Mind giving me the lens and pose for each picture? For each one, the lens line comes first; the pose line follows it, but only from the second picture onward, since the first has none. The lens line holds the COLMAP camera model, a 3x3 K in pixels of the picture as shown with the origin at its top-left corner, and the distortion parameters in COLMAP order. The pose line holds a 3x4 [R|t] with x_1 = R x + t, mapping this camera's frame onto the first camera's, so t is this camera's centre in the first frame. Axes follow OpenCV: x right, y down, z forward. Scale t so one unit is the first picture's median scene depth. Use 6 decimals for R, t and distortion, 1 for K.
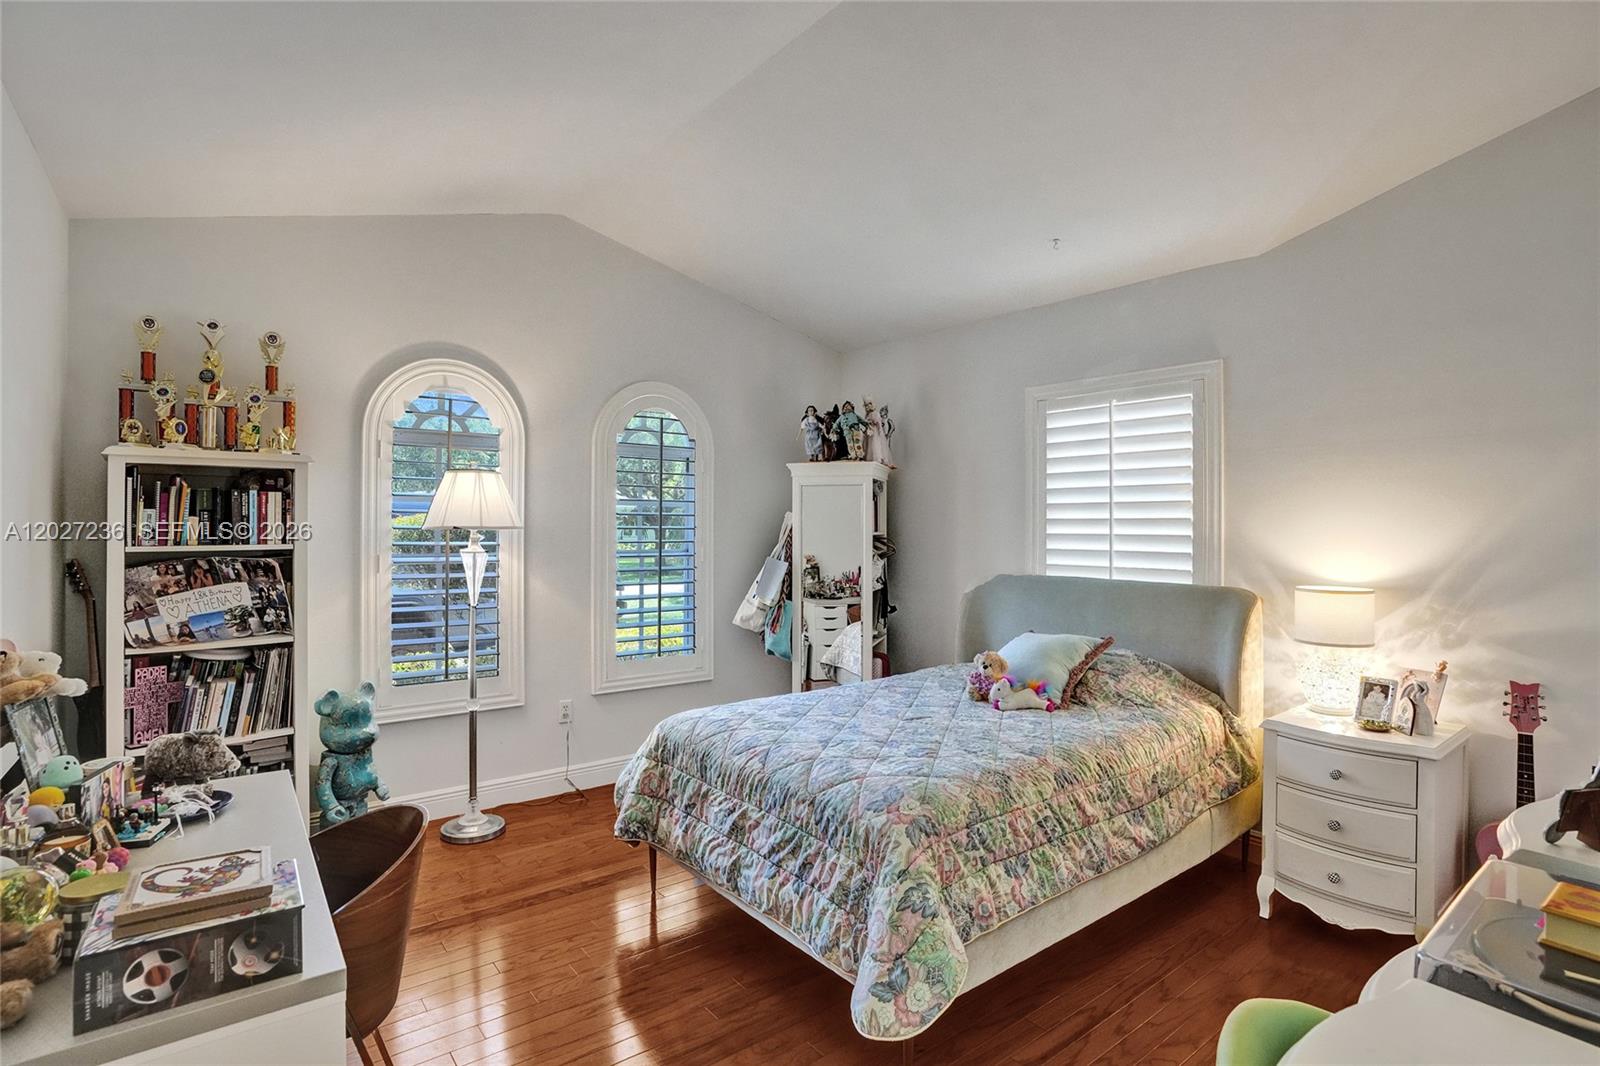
lens RADIAL K [[786.3, 0, 800.0], [0, 786.3, 533.0], [0, 0, 1]] dist [-0.066173, 0.024520]
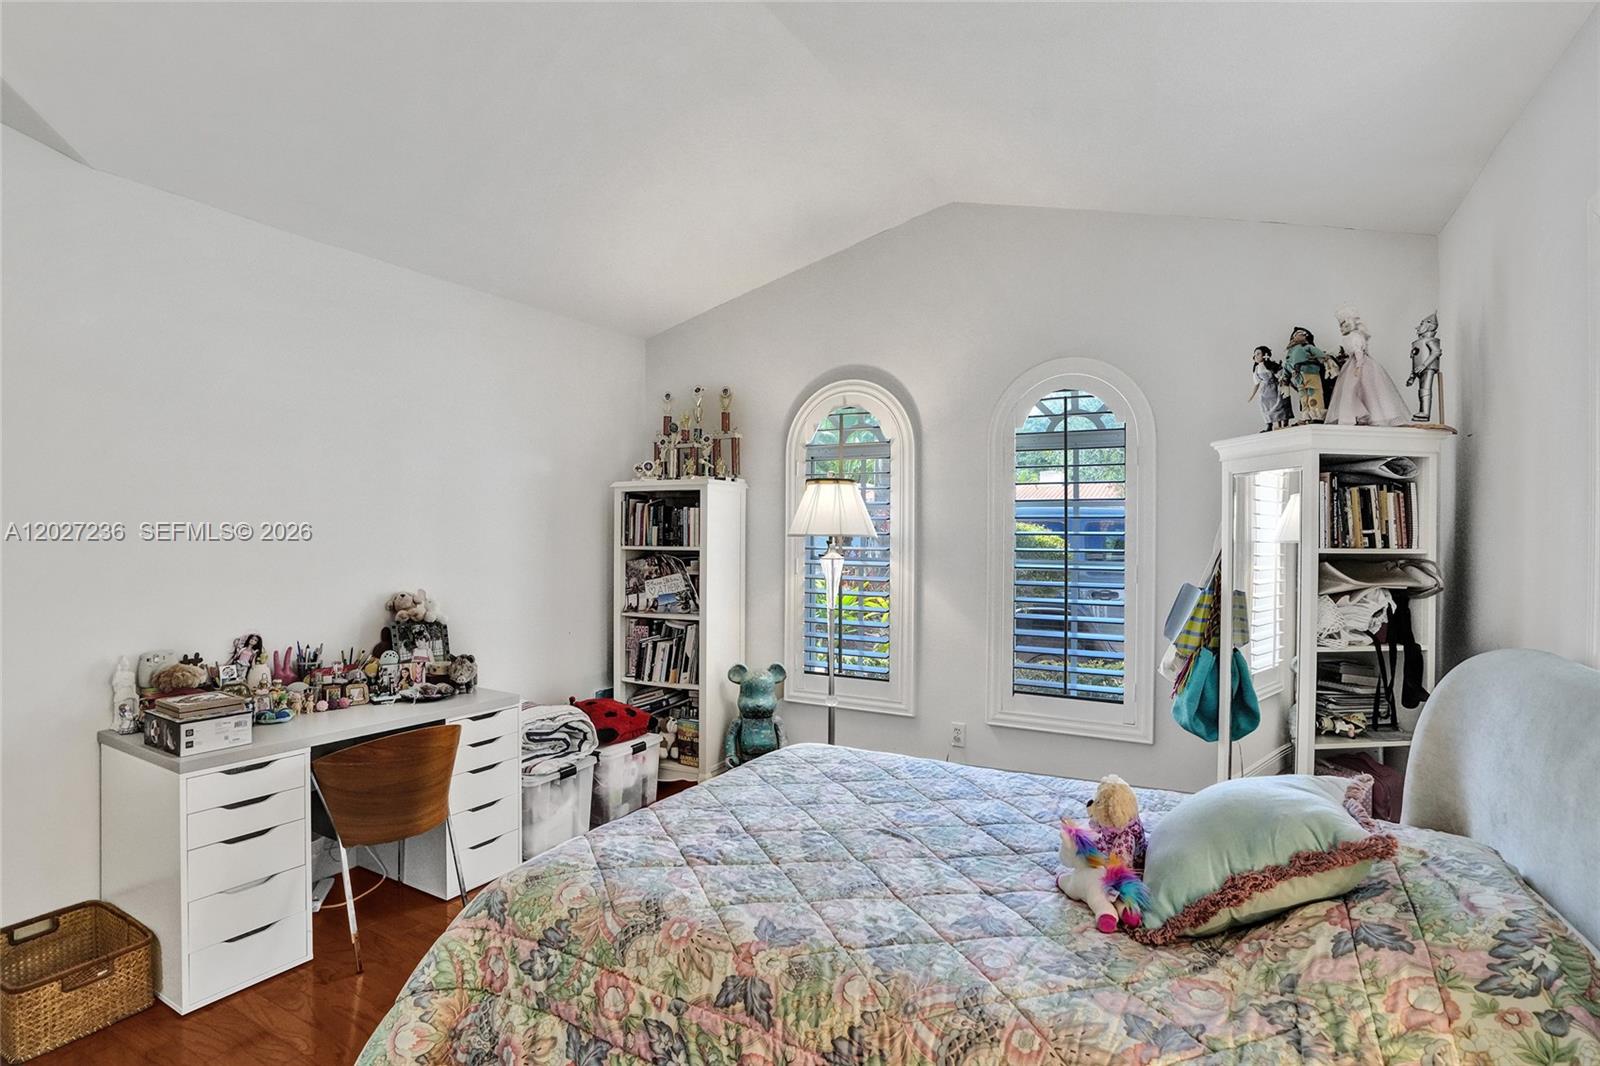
lens RADIAL K [[786.3, 0, 800.0], [0, 786.3, 533.0], [0, 0, 1]] dist [-0.066173, 0.024520]
pose [[0.393575, 0.001967, -0.919290, 0.665928], [-0.015691, 0.999866, -0.004578, -0.005936], [0.919159, 0.016227, 0.393553, 0.636761]]
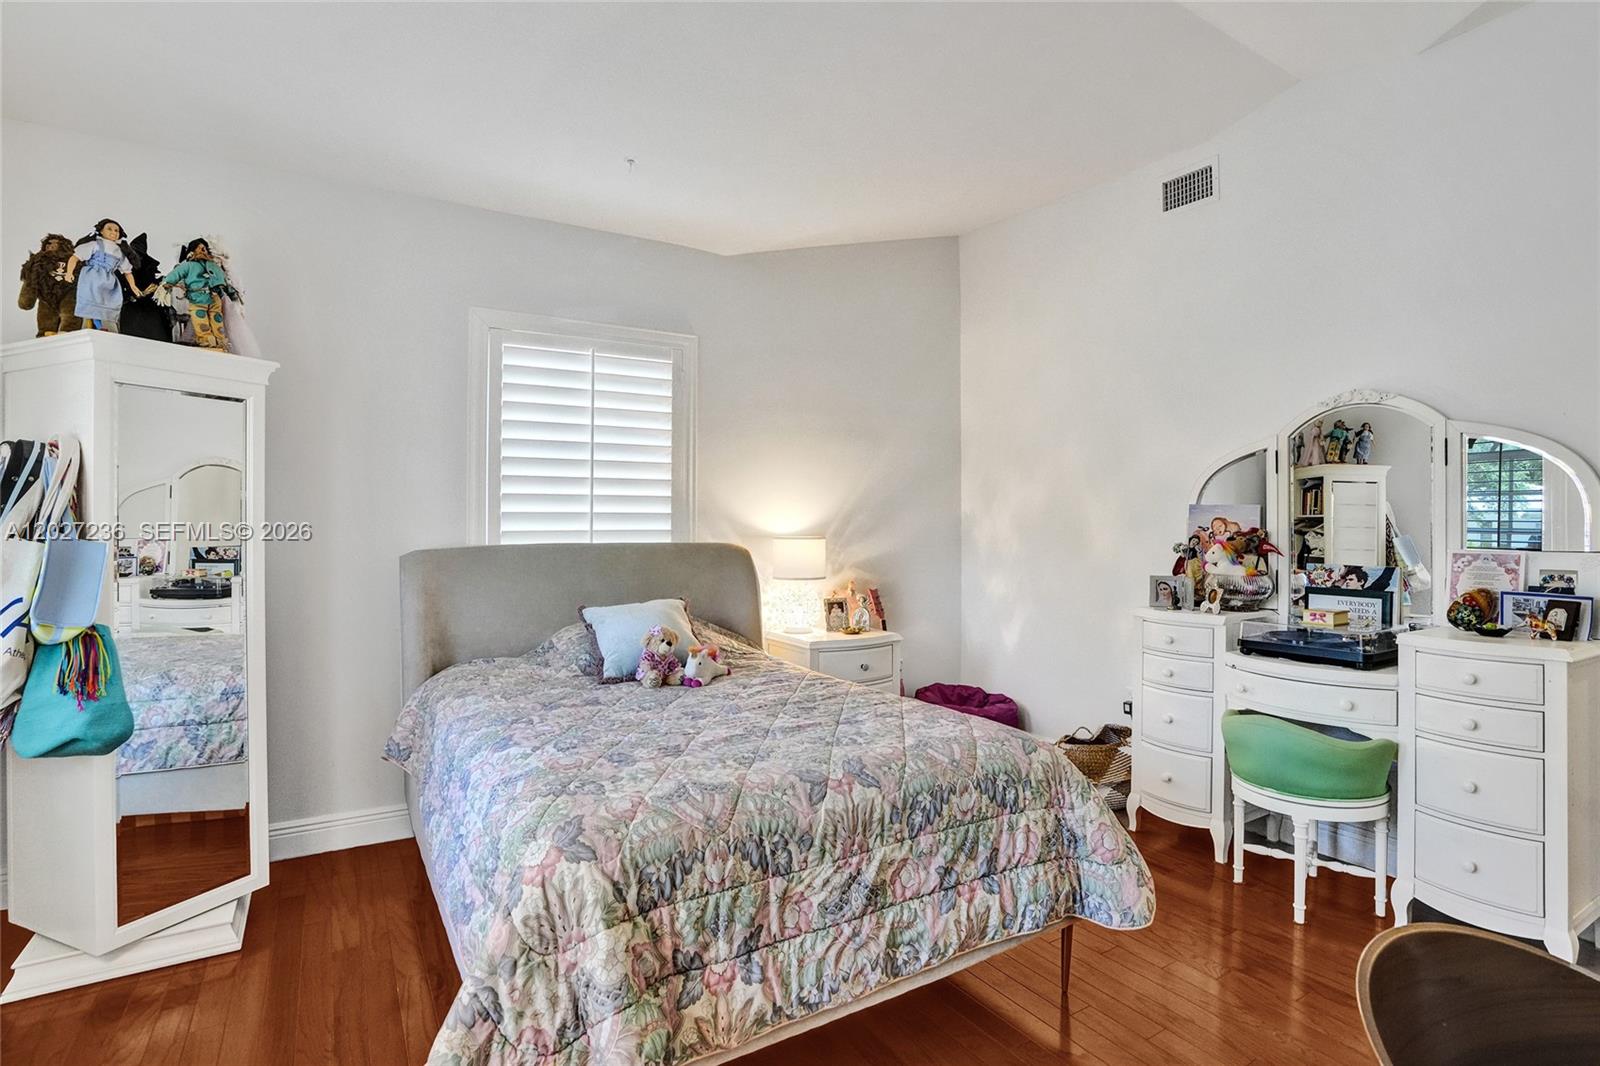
lens RADIAL K [[794.4, 0, 800.0], [0, 794.4, 533.0], [0, 0, 1]] dist [-0.101907, 0.000027]
pose [[0.121607, -0.012831, 0.992495, -0.604475], [0.013070, 0.999850, 0.011324, 0.049215], [-0.992492, 0.011595, 0.121757, 0.789683]]
